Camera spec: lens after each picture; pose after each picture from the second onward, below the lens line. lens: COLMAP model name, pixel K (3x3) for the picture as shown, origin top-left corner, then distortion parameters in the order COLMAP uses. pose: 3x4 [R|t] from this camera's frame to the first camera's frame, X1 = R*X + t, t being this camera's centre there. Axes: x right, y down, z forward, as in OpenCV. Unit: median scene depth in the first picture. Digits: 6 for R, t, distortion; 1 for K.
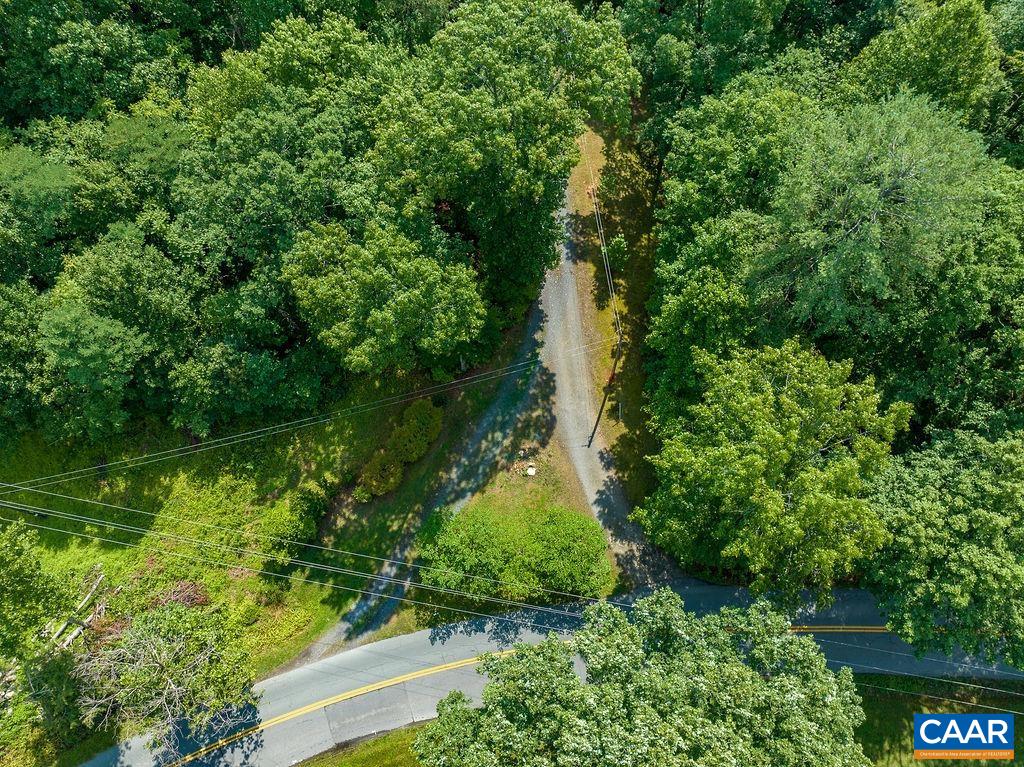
lens RADIAL K [[719.0, 0, 516.2], [0, 719.0, 386.8], [0, 0, 1]] dist [-0.053258, 0.035892]
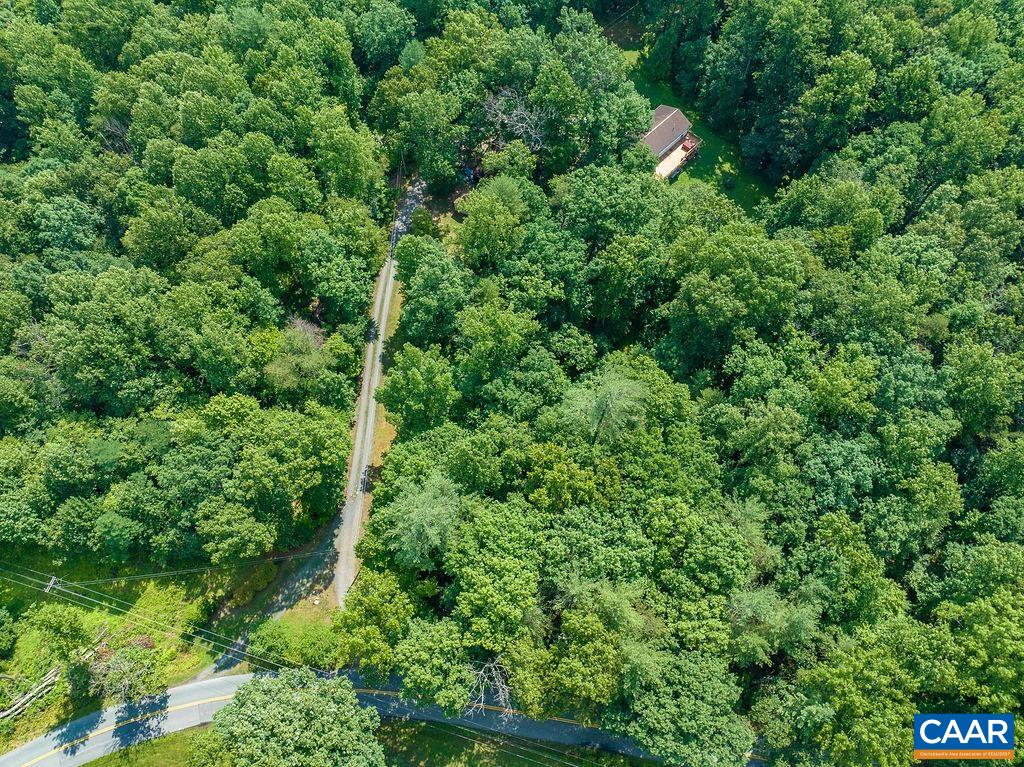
lens RADIAL K [[719.0, 0, 516.2], [0, 719.0, 386.8], [0, 0, 1]] dist [-0.053258, 0.035892]
pose [[0.993465, 0.102072, -0.051070, 0.672008], [-0.106312, 0.990374, -0.088643, -0.394070], [0.041531, 0.093493, 0.994753, -1.130962]]
